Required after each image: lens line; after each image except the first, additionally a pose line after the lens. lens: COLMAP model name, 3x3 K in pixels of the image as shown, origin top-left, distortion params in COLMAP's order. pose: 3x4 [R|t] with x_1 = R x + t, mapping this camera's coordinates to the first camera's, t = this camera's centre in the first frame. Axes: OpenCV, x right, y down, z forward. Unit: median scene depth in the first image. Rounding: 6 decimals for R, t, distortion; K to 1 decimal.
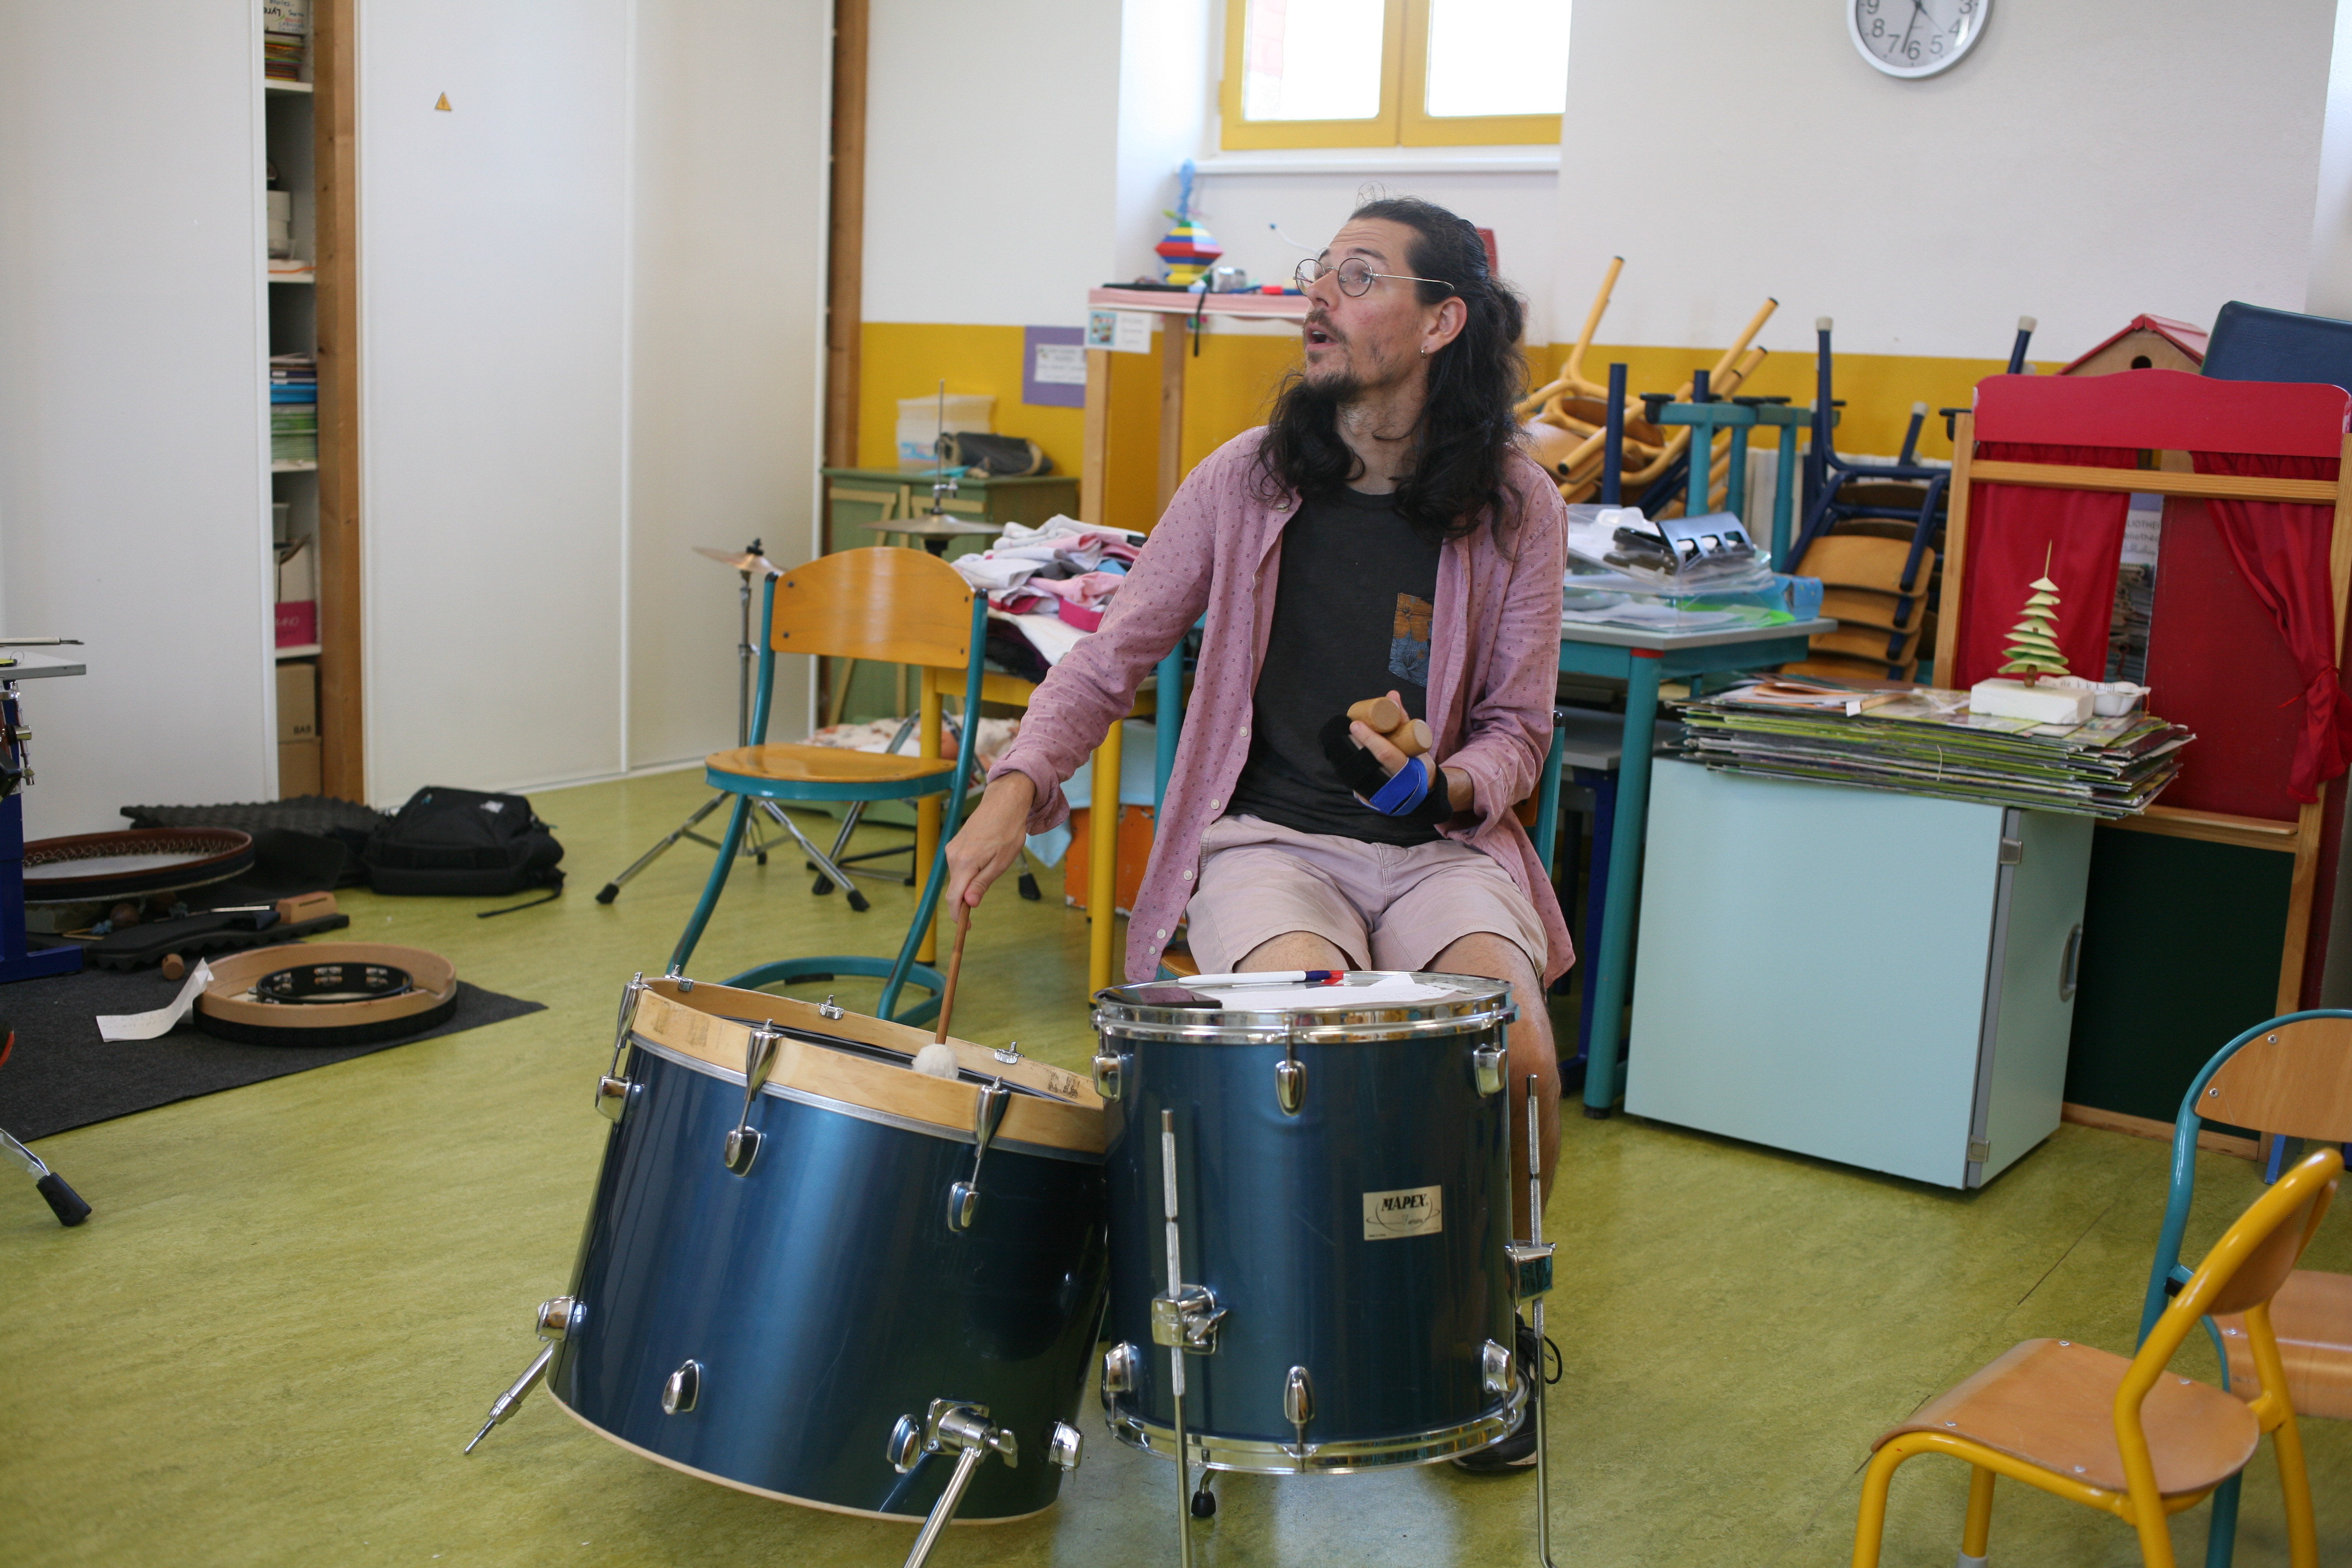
lens RADIAL K [[2366.9, 0, 1177.6], [0, 2366.9, 779.0], [0, 0, 1]] dist [-0.053770, 0.000000]
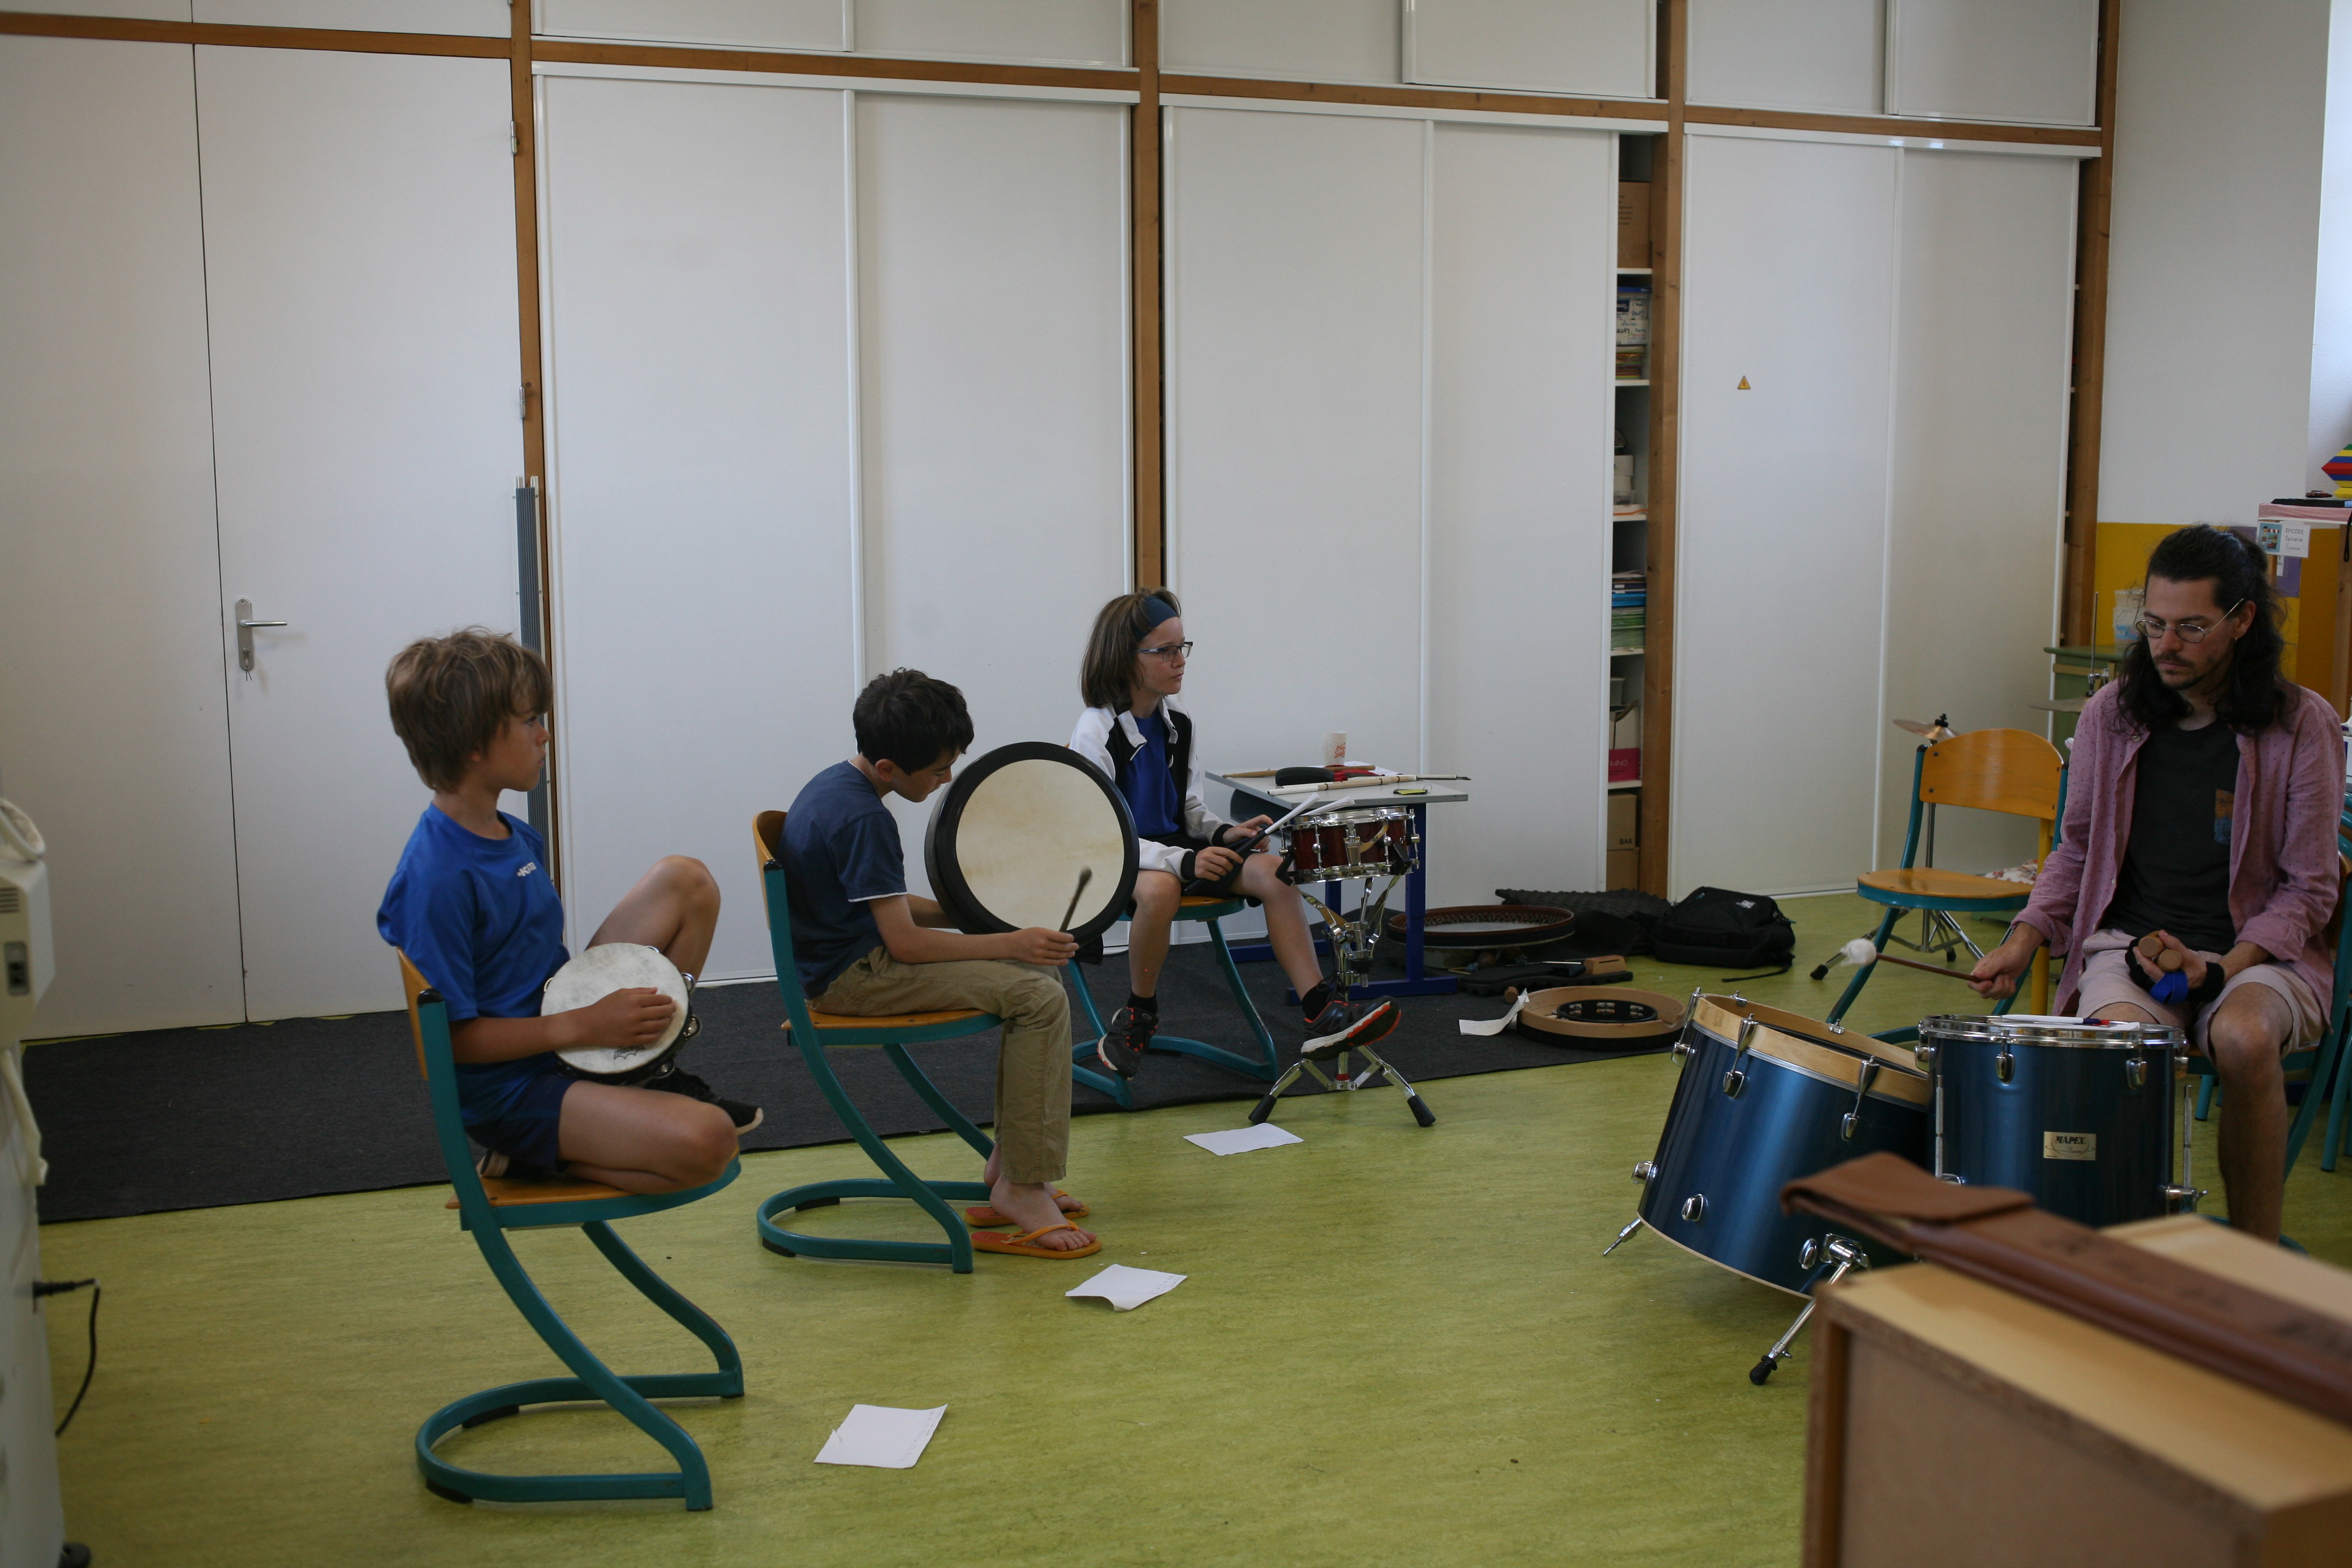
lens RADIAL K [[2366.9, 0, 1174.7], [0, 2366.9, 786.1], [0, 0, 1]] dist [-0.053770, 0.000000]
pose [[0.829808, 0.032166, -0.557121, 0.202066], [-0.057383, 0.997964, -0.027851, 0.000460], [0.555090, 0.055080, 0.829964, -0.337020]]
